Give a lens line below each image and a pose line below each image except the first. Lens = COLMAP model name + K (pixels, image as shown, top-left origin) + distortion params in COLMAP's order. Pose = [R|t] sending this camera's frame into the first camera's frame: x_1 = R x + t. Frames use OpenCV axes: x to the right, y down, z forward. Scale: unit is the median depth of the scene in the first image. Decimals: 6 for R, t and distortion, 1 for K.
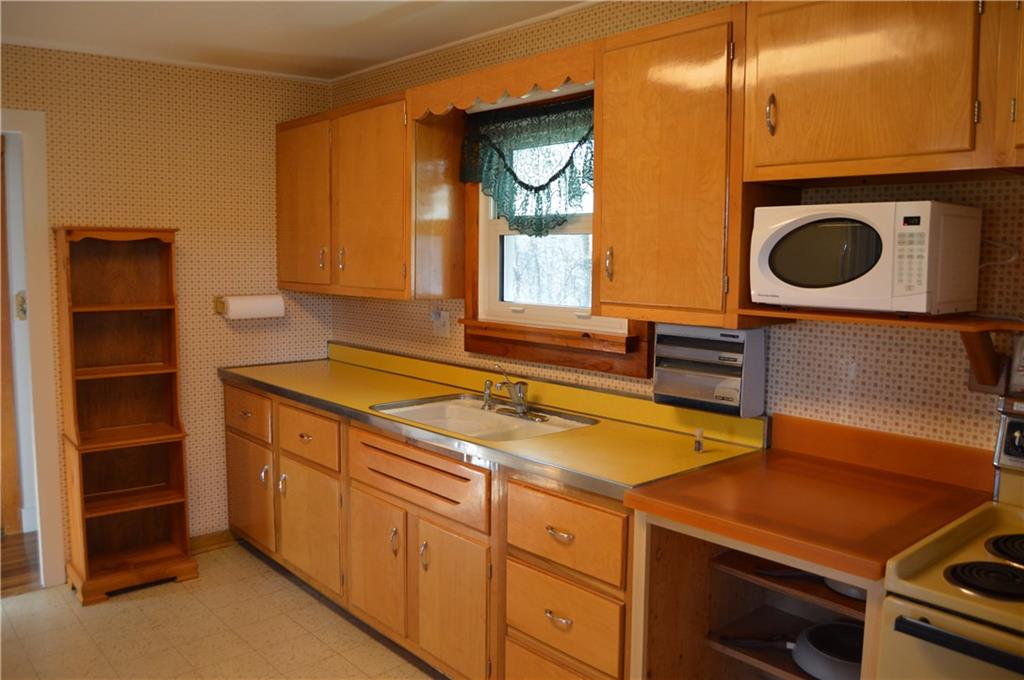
lens RADIAL K [[812.7, 0, 514.2], [0, 812.7, 327.9], [0, 0, 1]] dist [-0.066051, 0.000352]
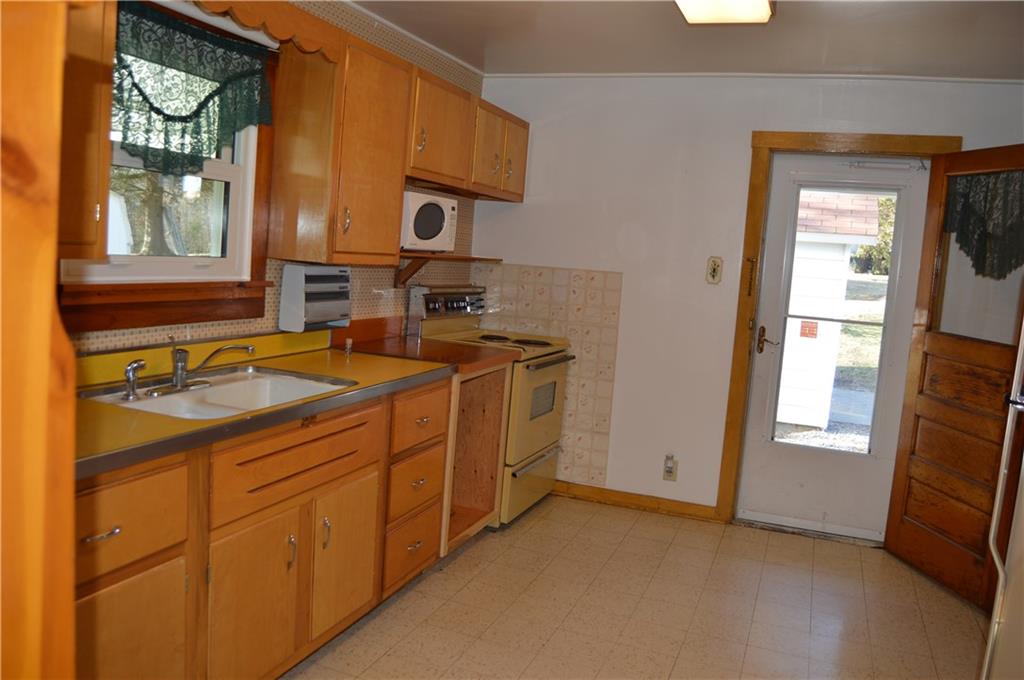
lens RADIAL K [[812.7, 0, 514.2], [0, 812.7, 327.9], [0, 0, 1]] dist [-0.066051, 0.000352]
pose [[-0.467934, -0.126549, 0.874656, -1.085692], [0.003228, 0.989443, 0.144885, -0.092906], [-0.883758, 0.070620, -0.462585, 1.330890]]
